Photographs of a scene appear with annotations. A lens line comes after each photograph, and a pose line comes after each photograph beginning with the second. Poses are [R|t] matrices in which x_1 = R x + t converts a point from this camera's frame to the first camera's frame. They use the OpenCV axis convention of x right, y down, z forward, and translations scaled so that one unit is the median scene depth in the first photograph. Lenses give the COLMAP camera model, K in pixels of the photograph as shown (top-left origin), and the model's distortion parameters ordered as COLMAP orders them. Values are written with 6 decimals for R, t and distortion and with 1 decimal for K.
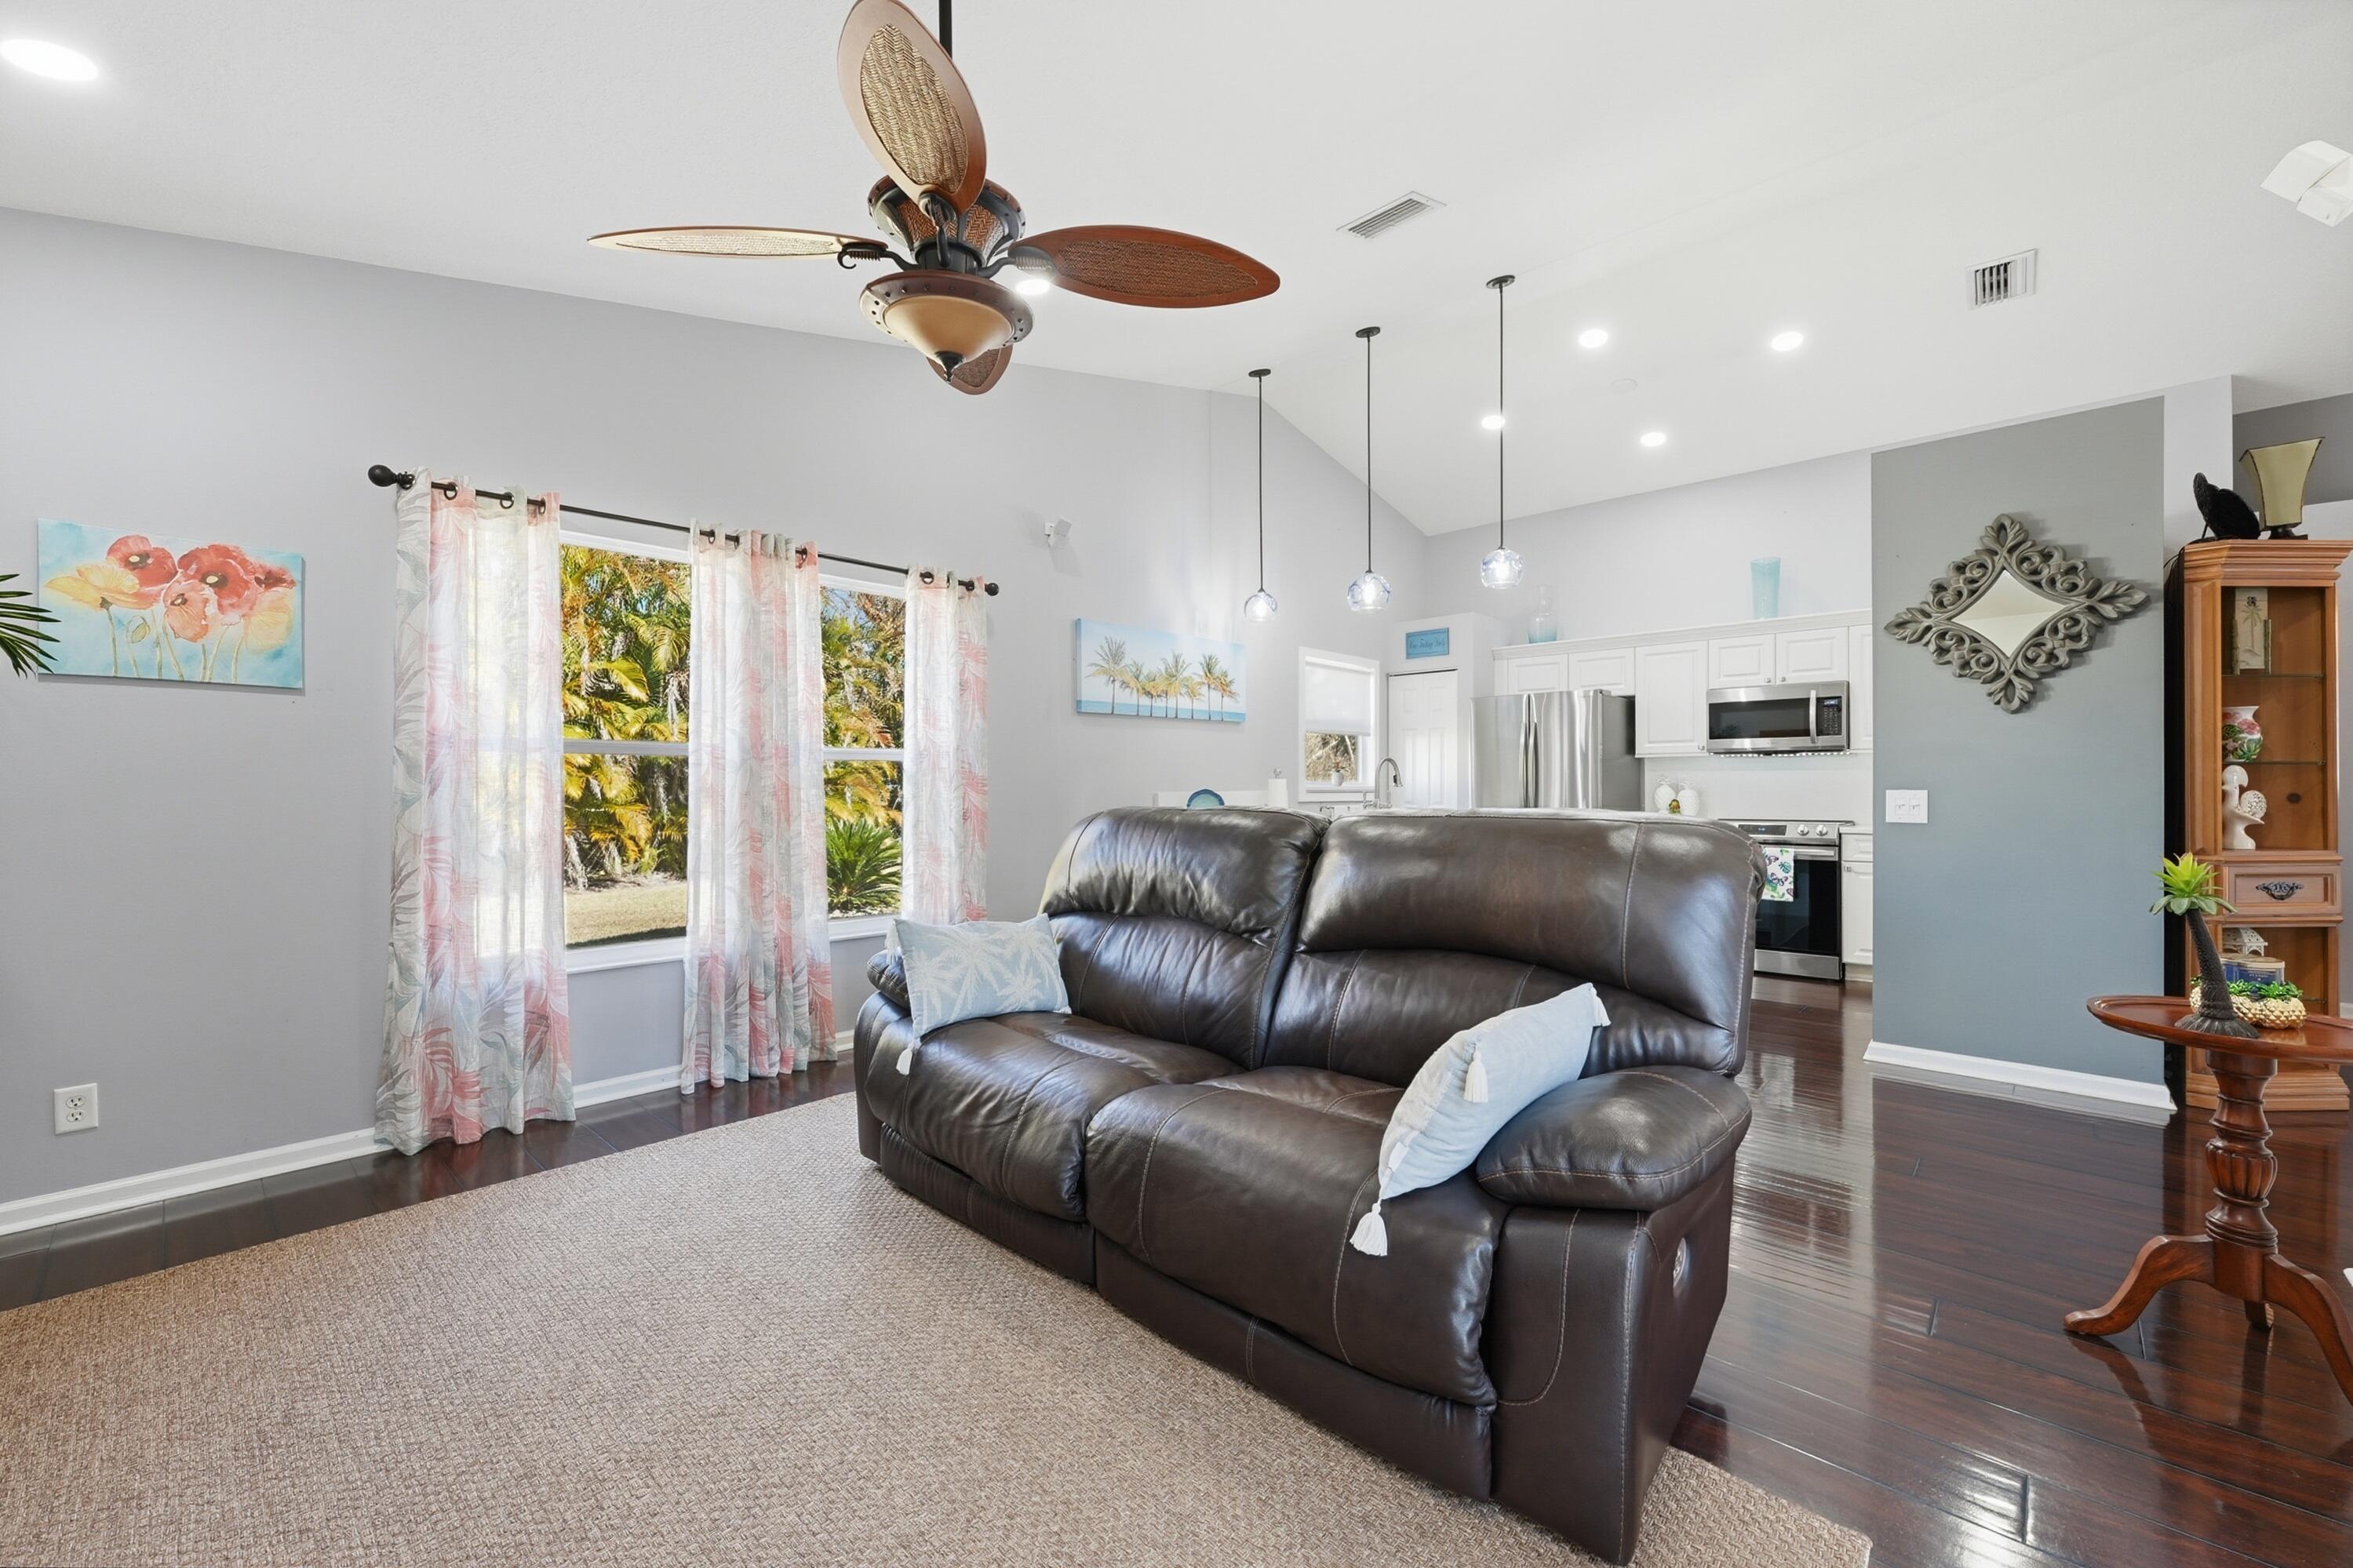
lens RADIAL K [[949.7, 0, 1170.6], [0, 949.7, 780.5], [0, 0, 1]] dist [0.000377, 0.000016]
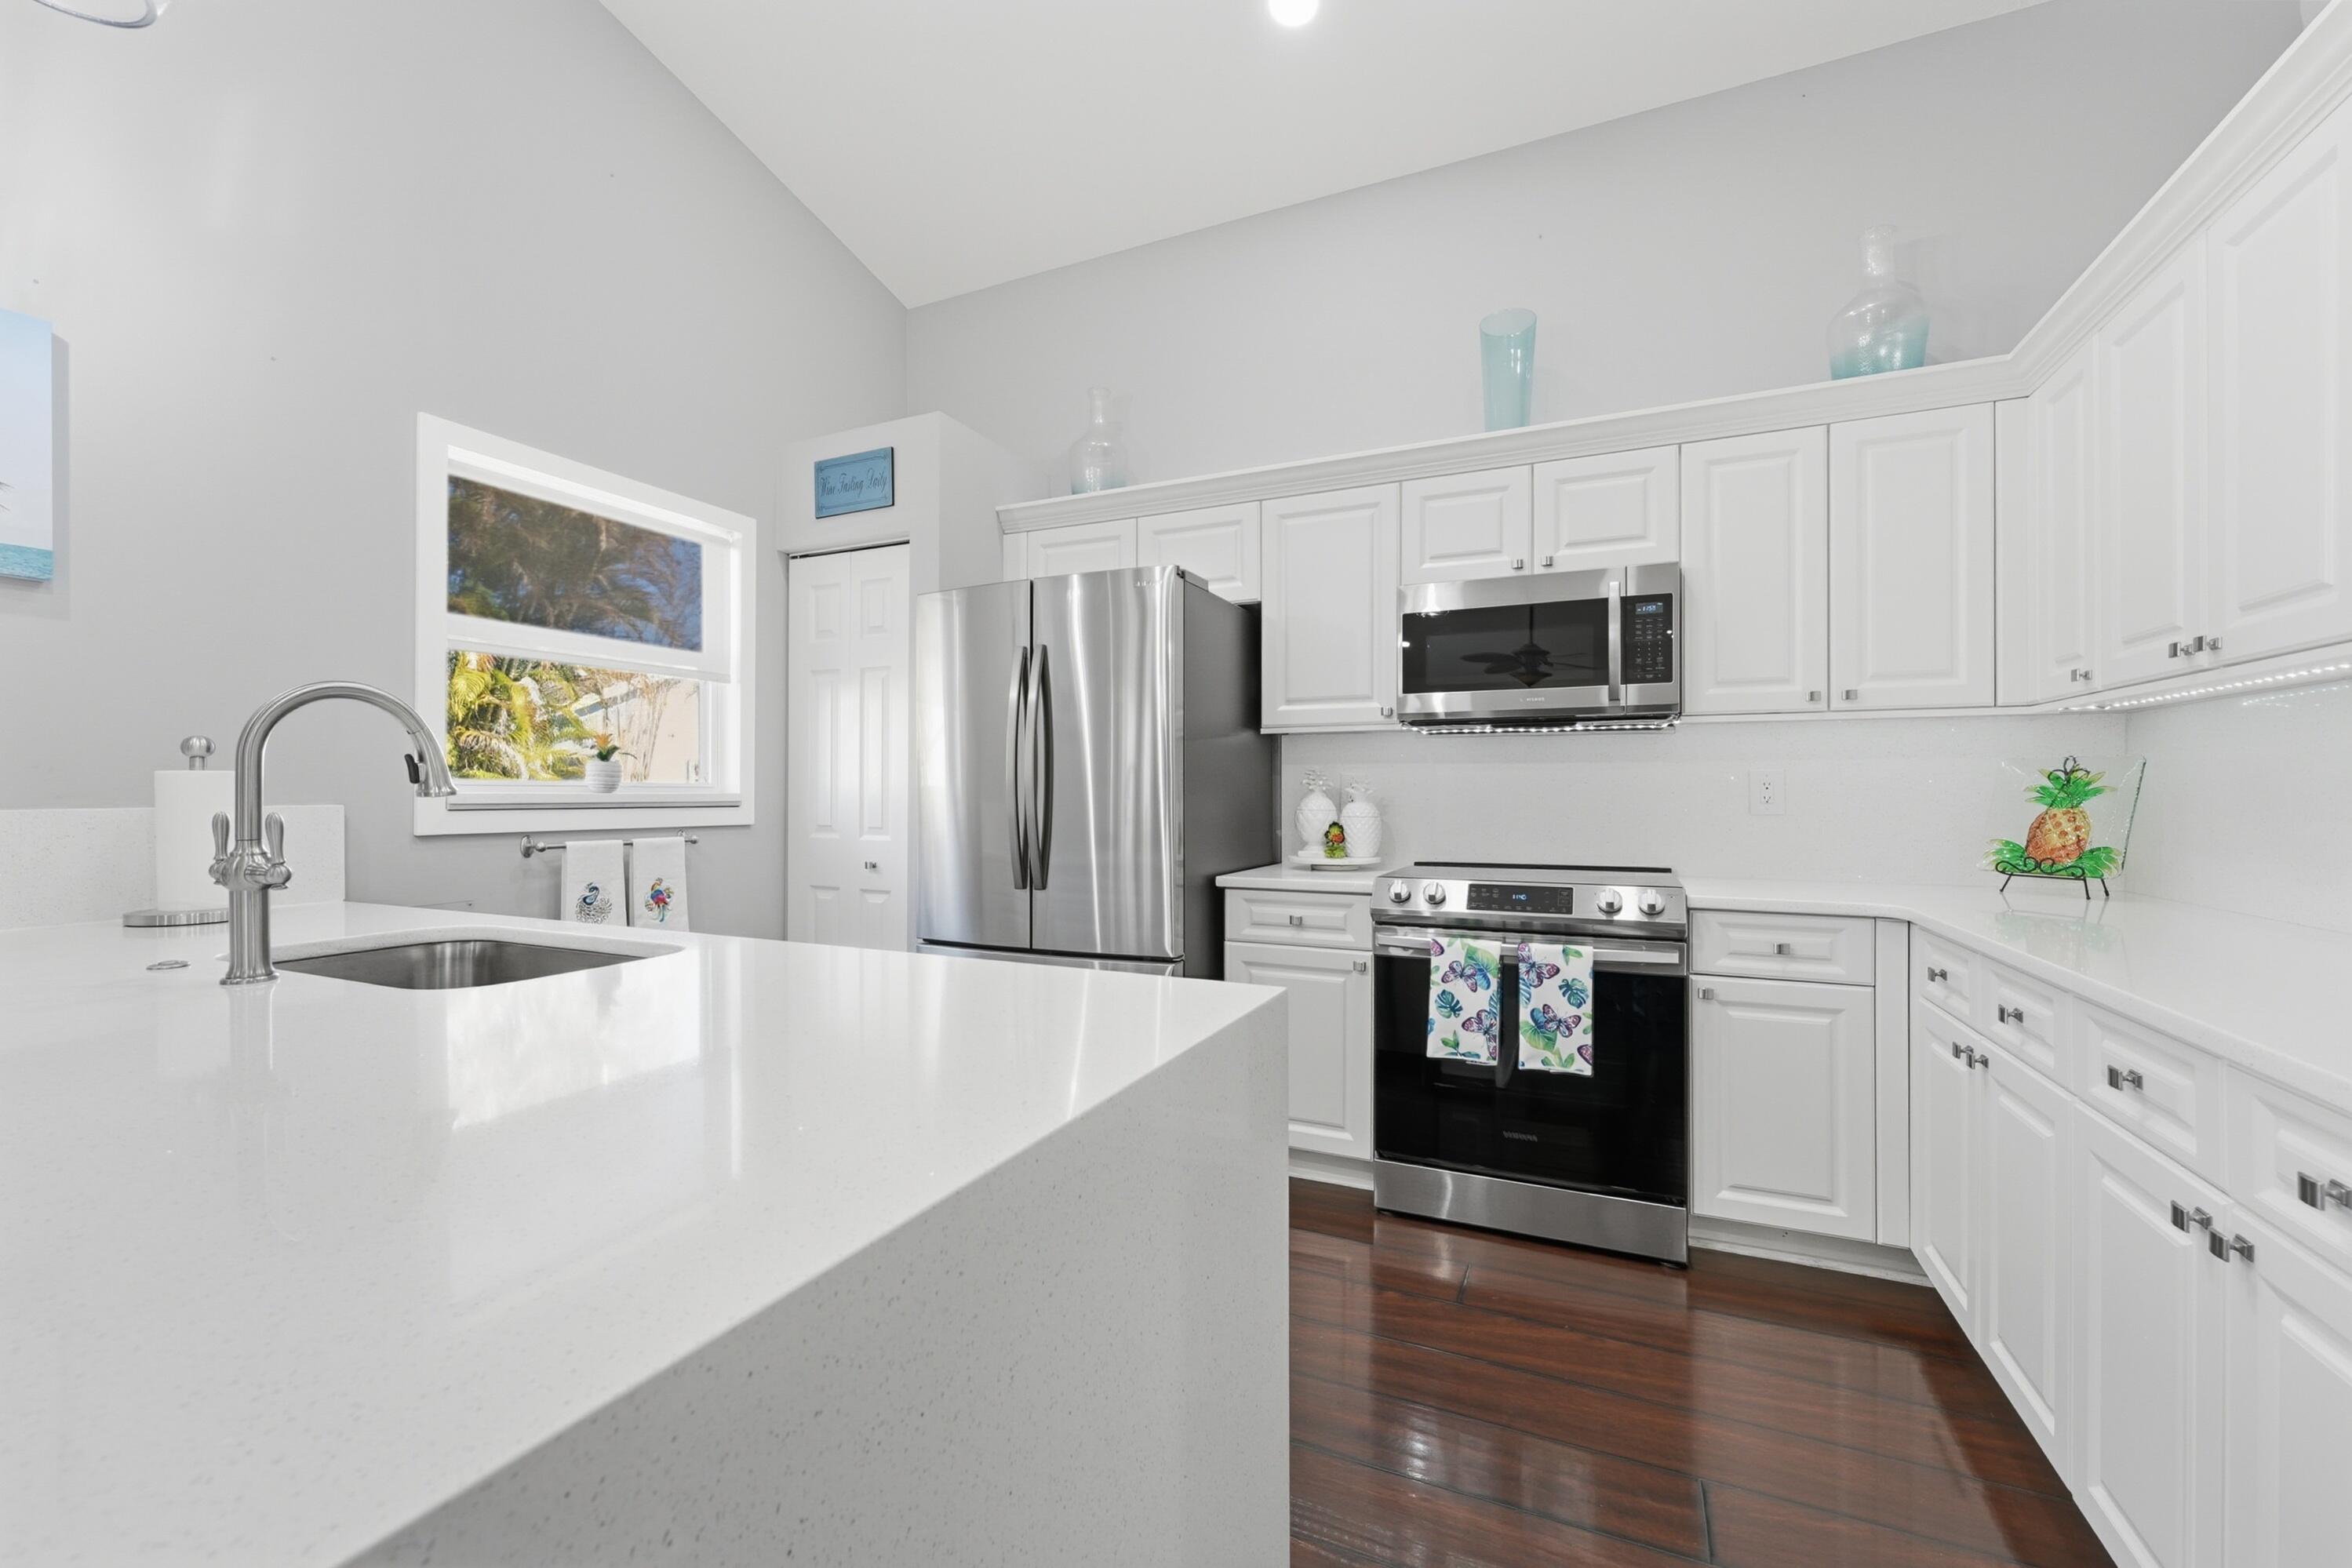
lens RADIAL K [[949.4, 0, 1179.0], [0, 949.4, 787.6], [0, 0, 1]] dist [0.000377, 0.000016]
pose [[0.947788, -0.002638, 0.318889, 0.339614], [-0.000398, 0.999955, 0.009455, -0.001973], [-0.318900, -0.009088, 0.947745, 0.641077]]
